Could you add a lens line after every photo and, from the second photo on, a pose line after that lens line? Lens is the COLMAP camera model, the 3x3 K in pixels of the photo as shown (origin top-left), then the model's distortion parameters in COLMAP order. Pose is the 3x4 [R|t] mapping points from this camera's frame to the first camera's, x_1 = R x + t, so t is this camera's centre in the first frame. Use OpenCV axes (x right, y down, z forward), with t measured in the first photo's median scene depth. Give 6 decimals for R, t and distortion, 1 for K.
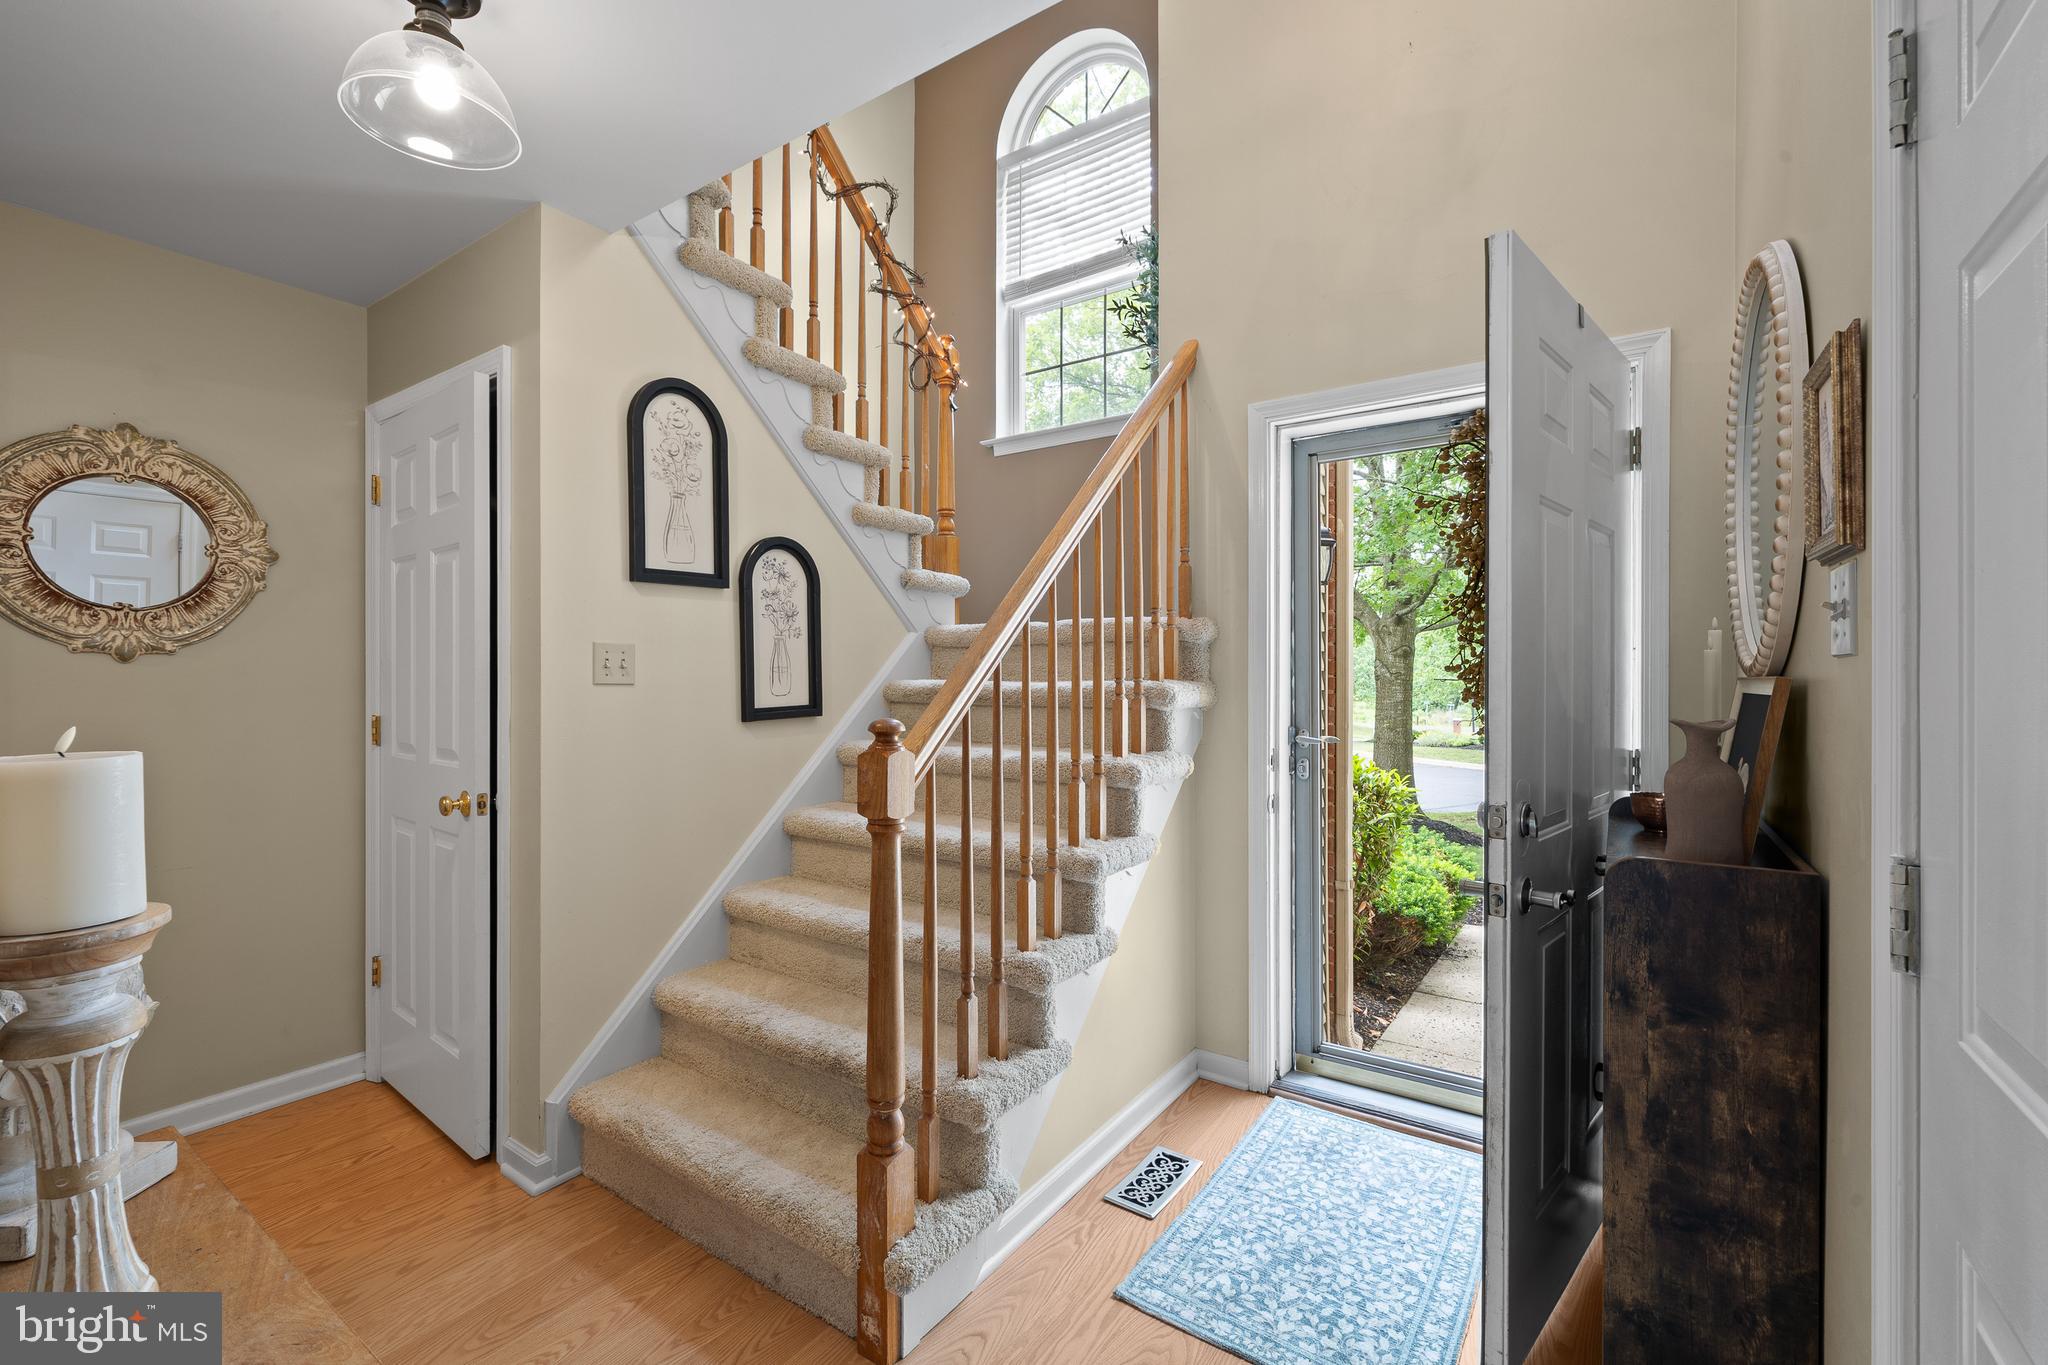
lens RADIAL K [[876.9, 0, 982.4], [0, 876.9, 687.7], [0, 0, 1]] dist [-0.000487, 0.001264]
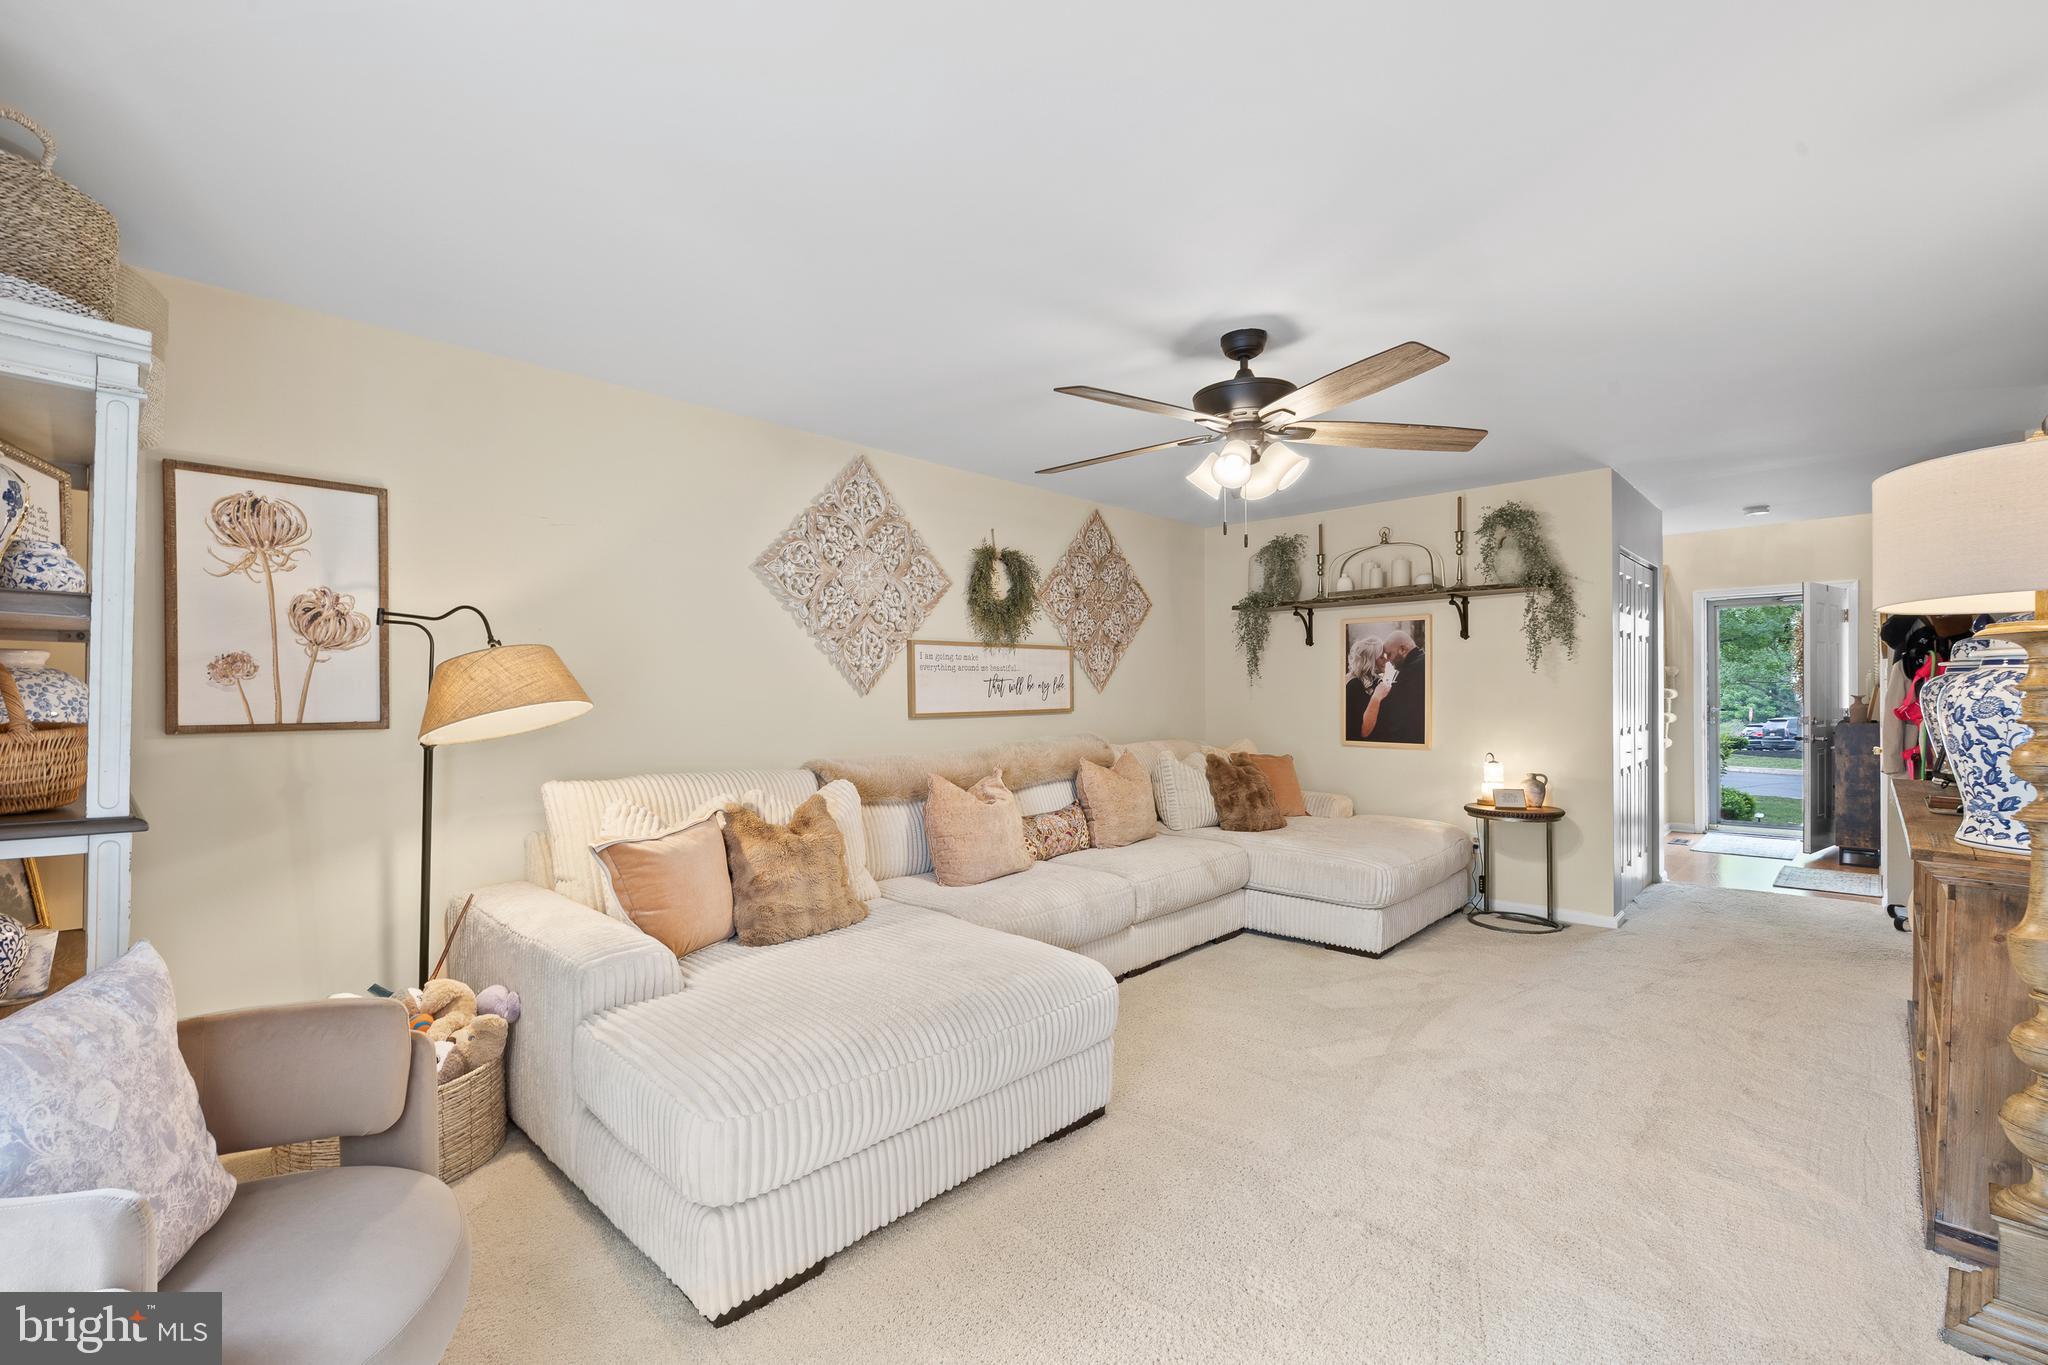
lens RADIAL K [[876.9, 0, 989.9], [0, 876.9, 699.6], [0, 0, 1]] dist [-0.000487, 0.001264]
pose [[0.988736, -0.001770, -0.149662, -2.008578], [0.001908, 0.999998, 0.000776, 0.029126], [0.149660, -0.001053, 0.988737, -2.834150]]
